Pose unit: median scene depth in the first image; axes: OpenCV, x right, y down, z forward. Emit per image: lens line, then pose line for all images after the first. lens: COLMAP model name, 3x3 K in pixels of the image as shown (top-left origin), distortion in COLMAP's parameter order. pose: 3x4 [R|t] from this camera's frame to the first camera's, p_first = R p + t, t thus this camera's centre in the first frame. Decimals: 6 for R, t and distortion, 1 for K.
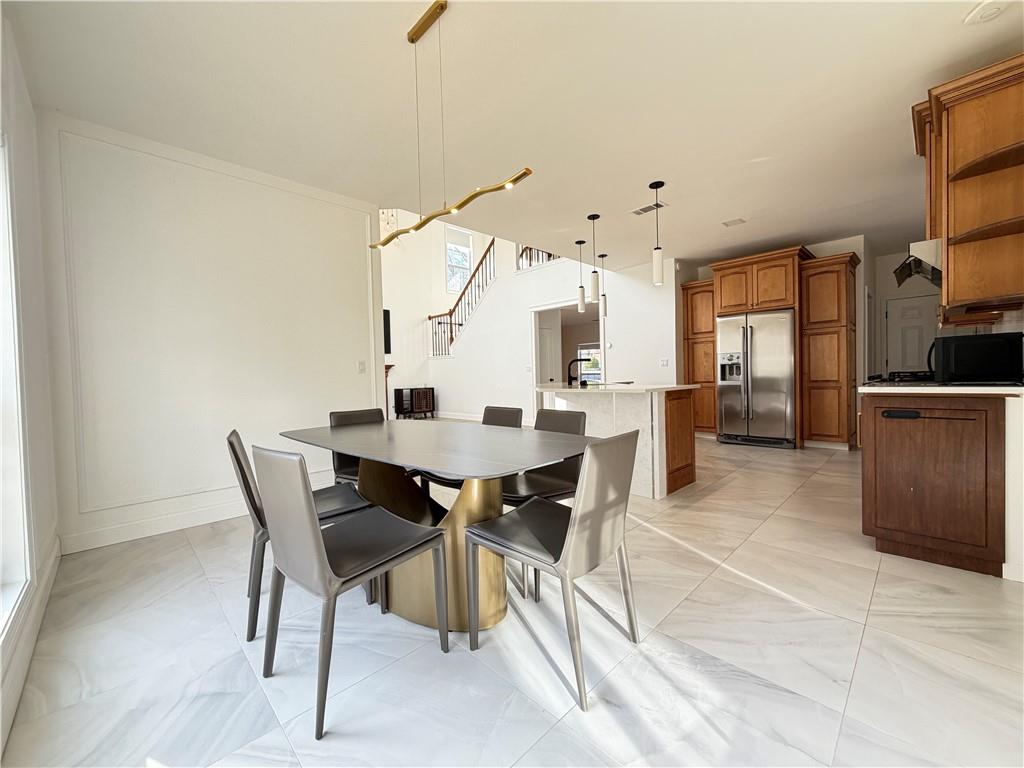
lens RADIAL K [[408.7, 0, 509.5], [0, 408.7, 385.2], [0, 0, 1]] dist [-0.000367, -0.000007]
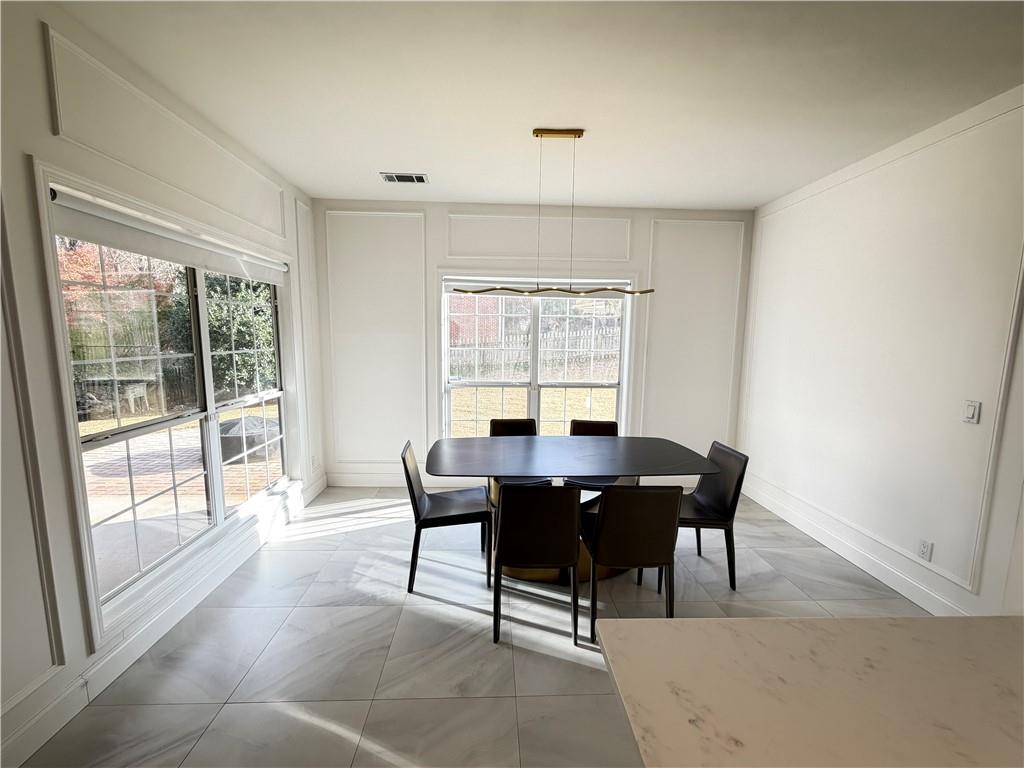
lens RADIAL K [[408.7, 0, 509.5], [0, 408.7, 385.2], [0, 0, 1]] dist [-0.000367, -0.000007]
pose [[-0.665836, 0.110562, -0.737861, 0.758137], [-0.013284, 0.987046, 0.159887, -0.267207], [0.745980, 0.116260, -0.655742, 1.503186]]
